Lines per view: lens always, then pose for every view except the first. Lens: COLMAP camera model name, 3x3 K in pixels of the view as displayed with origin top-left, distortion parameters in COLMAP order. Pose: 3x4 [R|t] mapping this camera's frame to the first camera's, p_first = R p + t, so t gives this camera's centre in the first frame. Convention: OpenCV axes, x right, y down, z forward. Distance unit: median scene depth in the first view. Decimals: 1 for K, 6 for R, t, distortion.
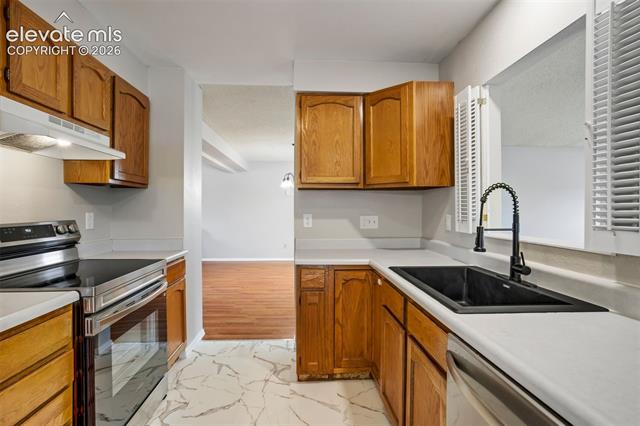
lens RADIAL K [[299.3, 0, 320.0], [0, 299.3, 213.0], [0, 0, 1]] dist [-0.041462, 0.024216]
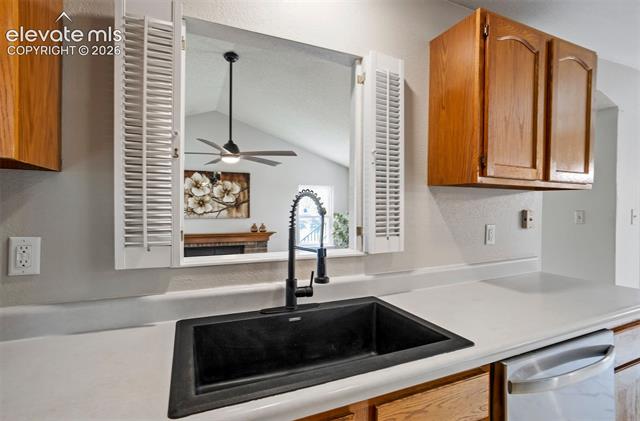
lens RADIAL K [[300.6, 0, 320.0], [0, 300.6, 210.5], [0, 0, 1]] dist [-0.015632, 0.000184]
pose [[-0.343160, -0.005923, 0.939258, -0.156531], [0.000739, 0.999978, 0.006576, -0.051426], [-0.939277, 0.002951, -0.343148, 1.217027]]
